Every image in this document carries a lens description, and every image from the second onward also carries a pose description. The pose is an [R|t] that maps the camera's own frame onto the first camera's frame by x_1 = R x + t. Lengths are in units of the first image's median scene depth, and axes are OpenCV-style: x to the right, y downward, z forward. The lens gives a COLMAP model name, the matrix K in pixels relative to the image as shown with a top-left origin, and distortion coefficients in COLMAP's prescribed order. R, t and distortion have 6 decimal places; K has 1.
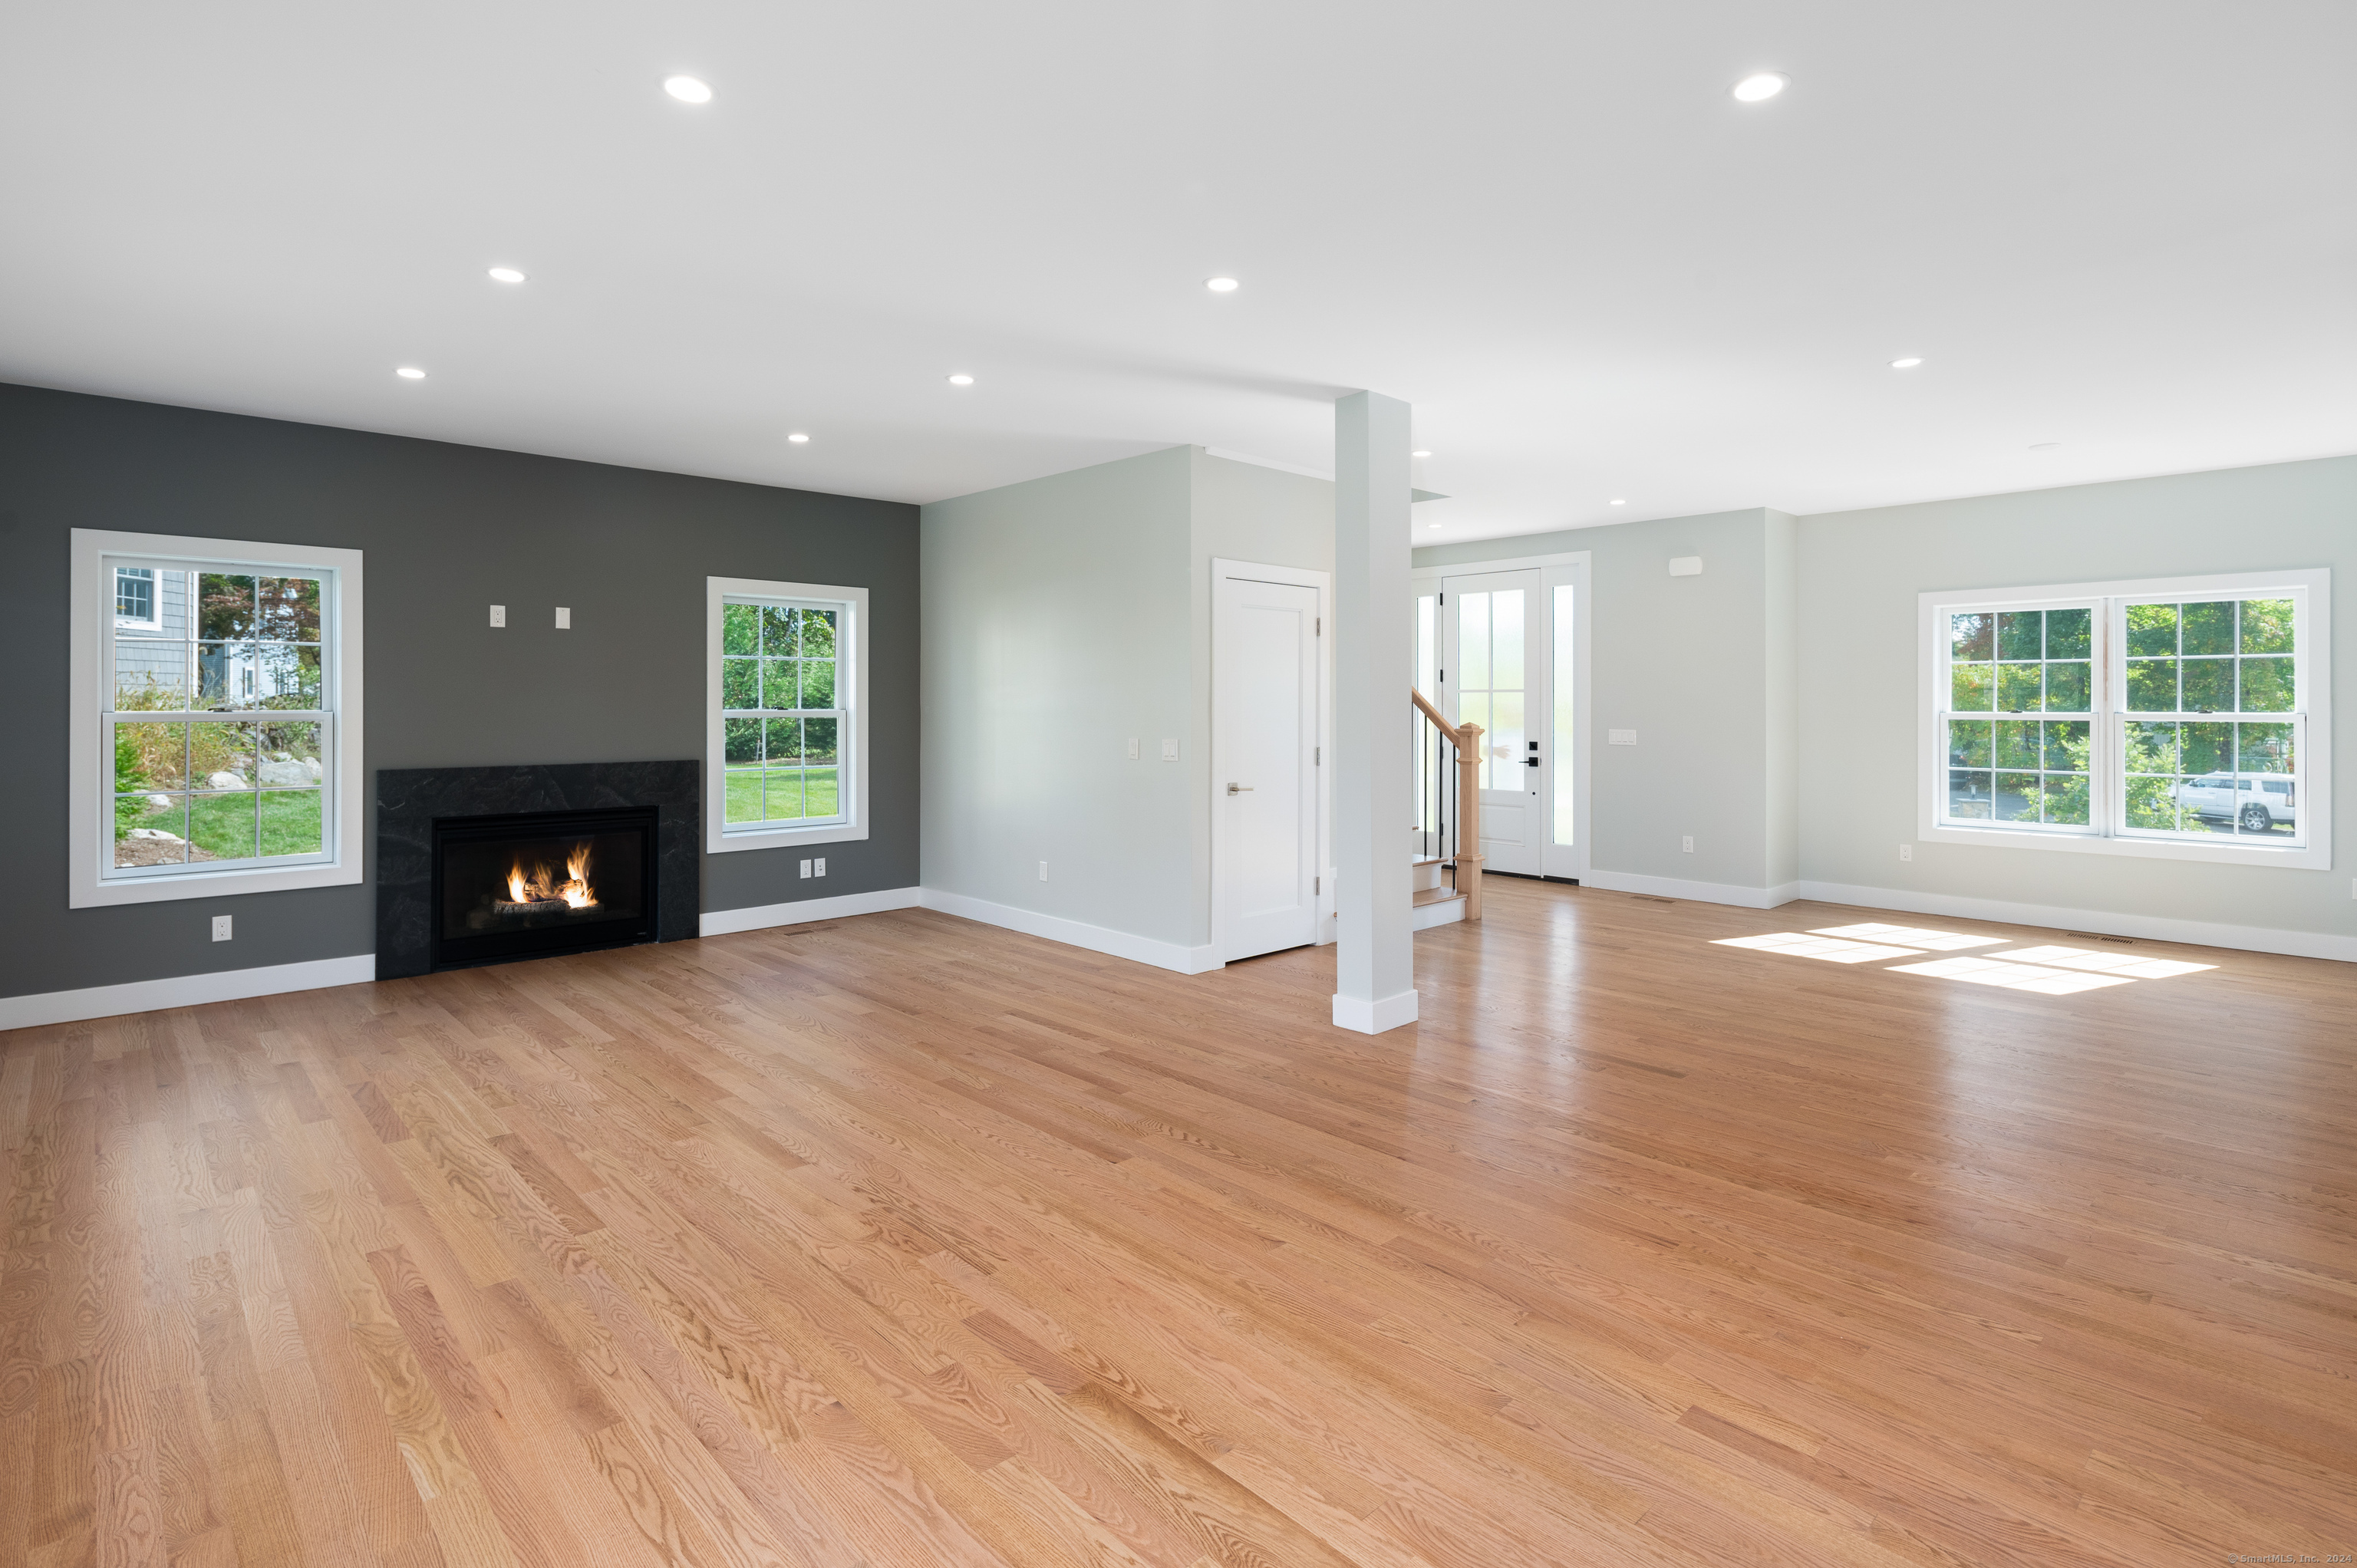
lens RADIAL K [[1145.3, 0, 1191.4], [0, 1145.3, 738.9], [0, 0, 1]] dist [-0.002473, -0.001827]
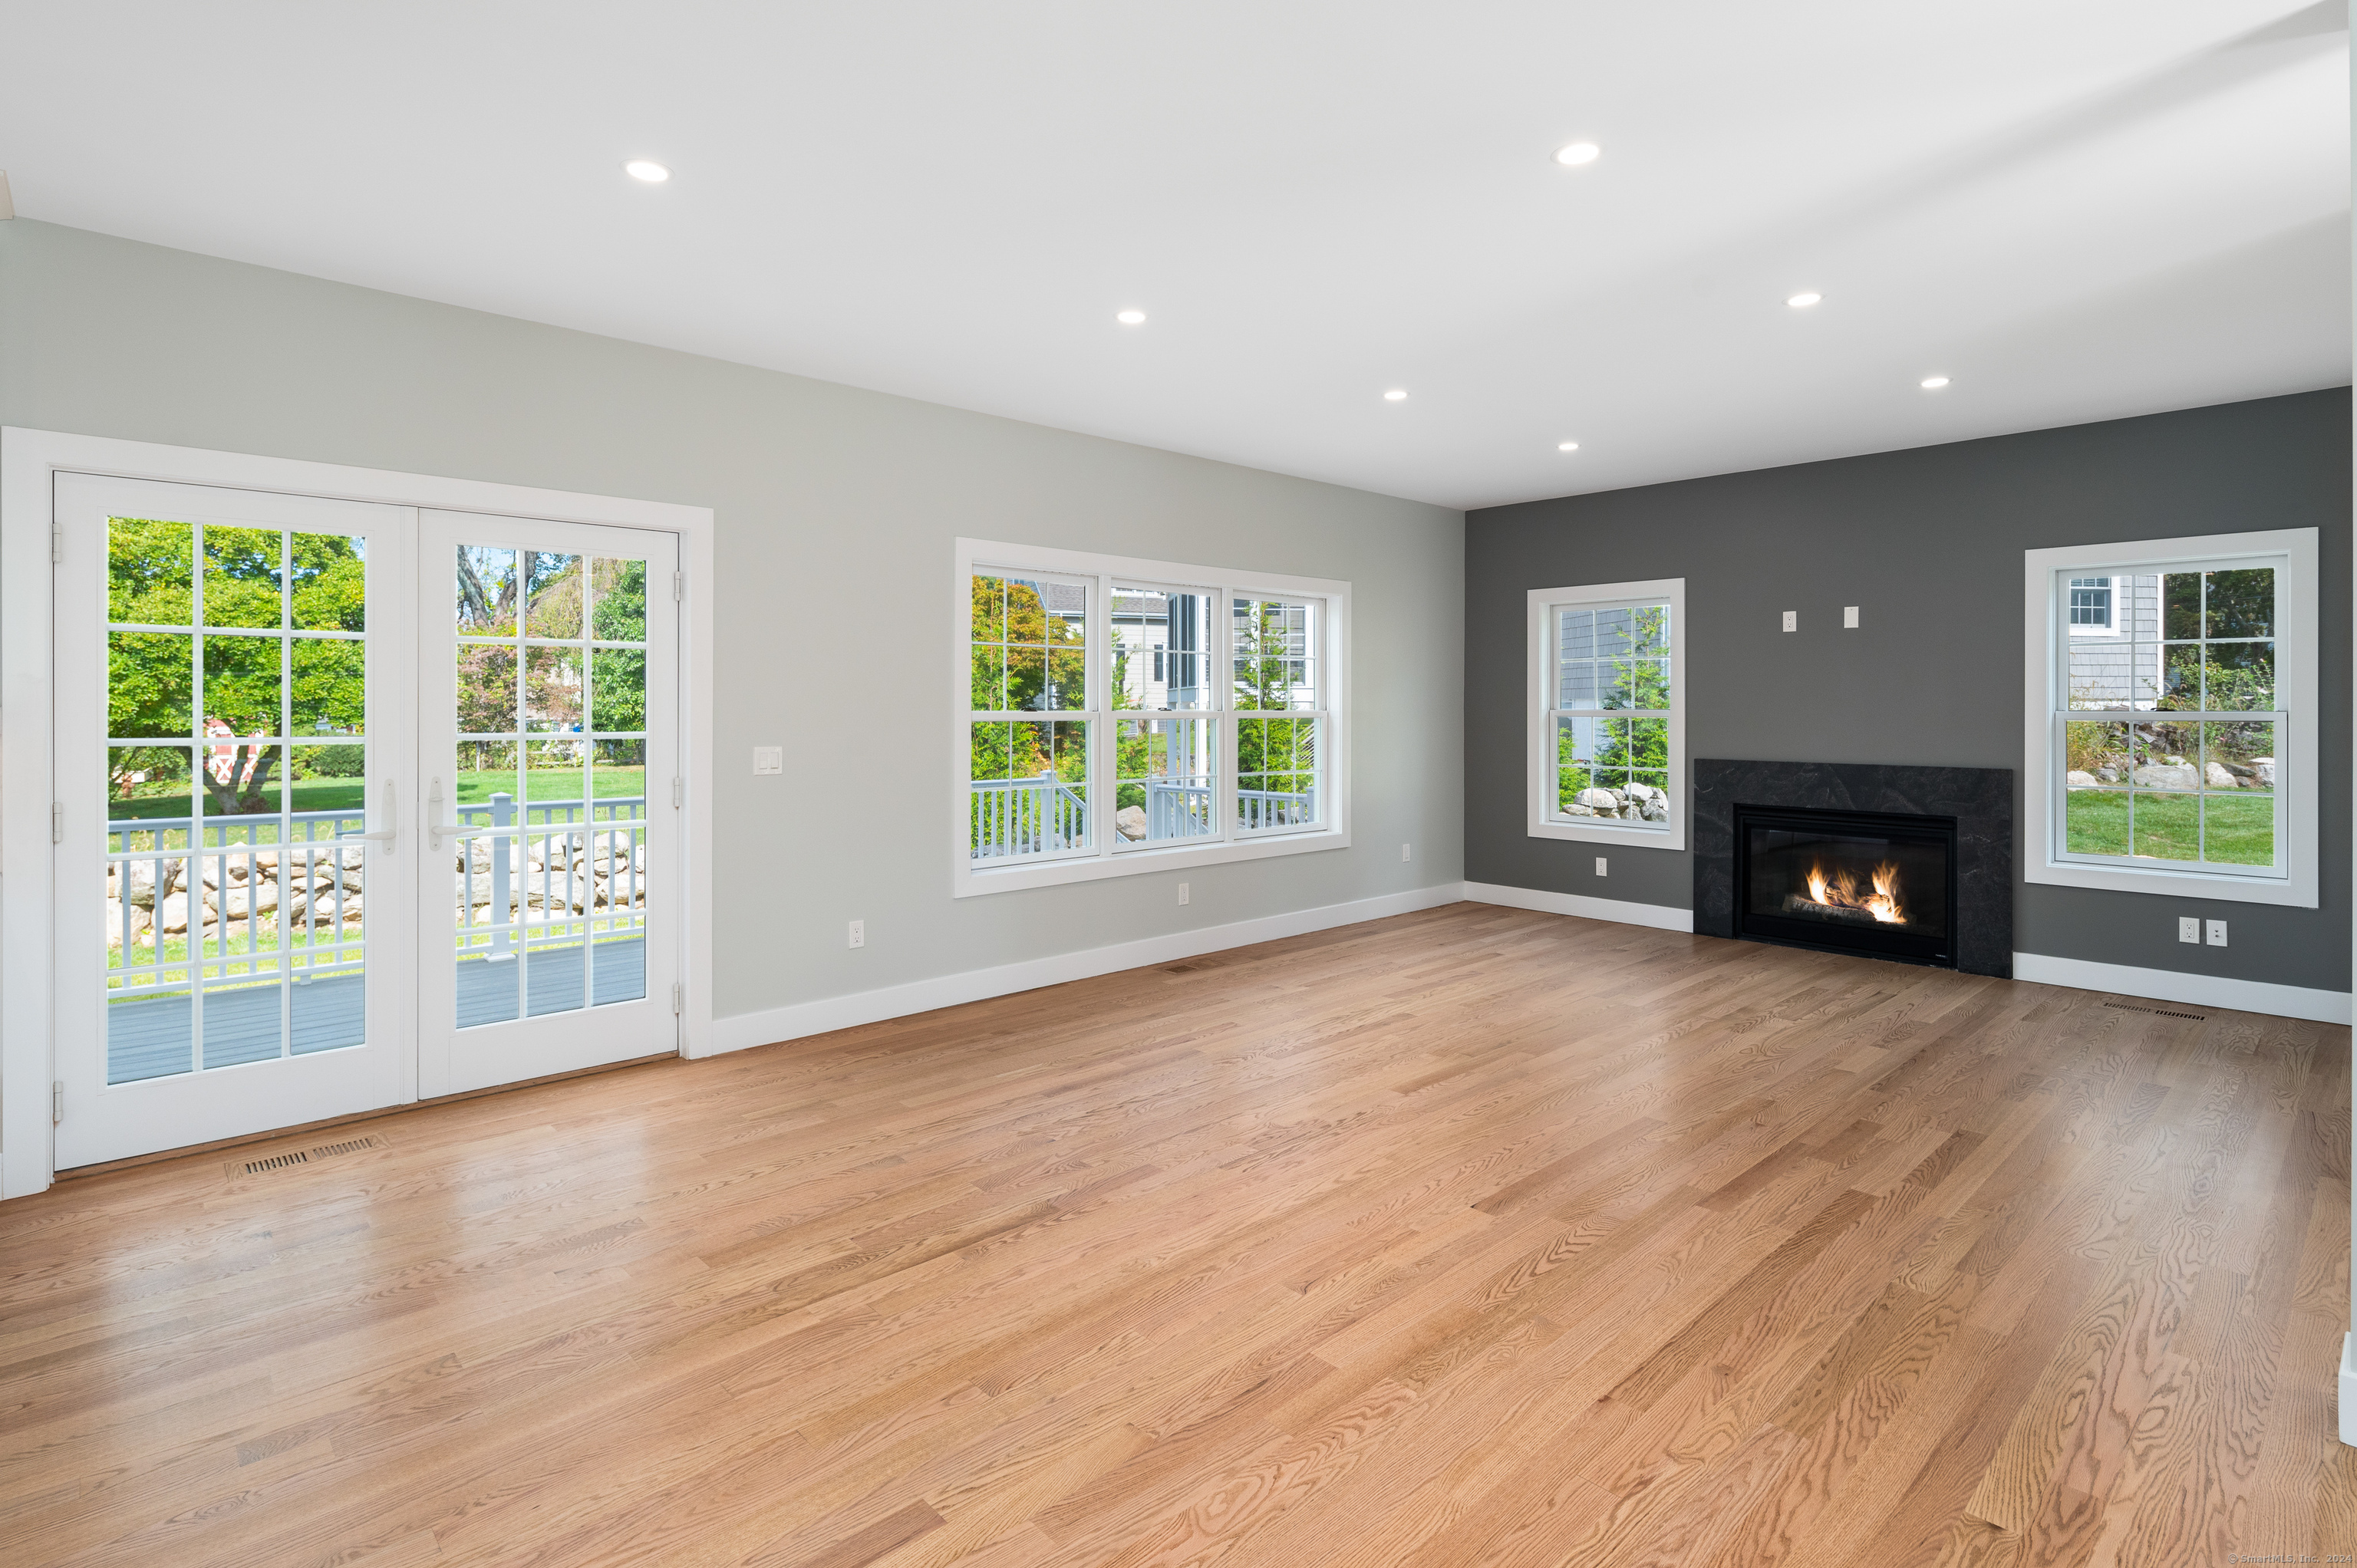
lens RADIAL K [[1161.8, 0, 1175.6], [0, 1161.8, 698.8], [0, 0, 1]] dist [0.004191, -0.006281]
pose [[-0.002707, -0.005782, -0.999980, 0.821572], [-0.031689, 0.999482, -0.005693, -0.017283], [0.999494, 0.031673, -0.002889, 0.727053]]
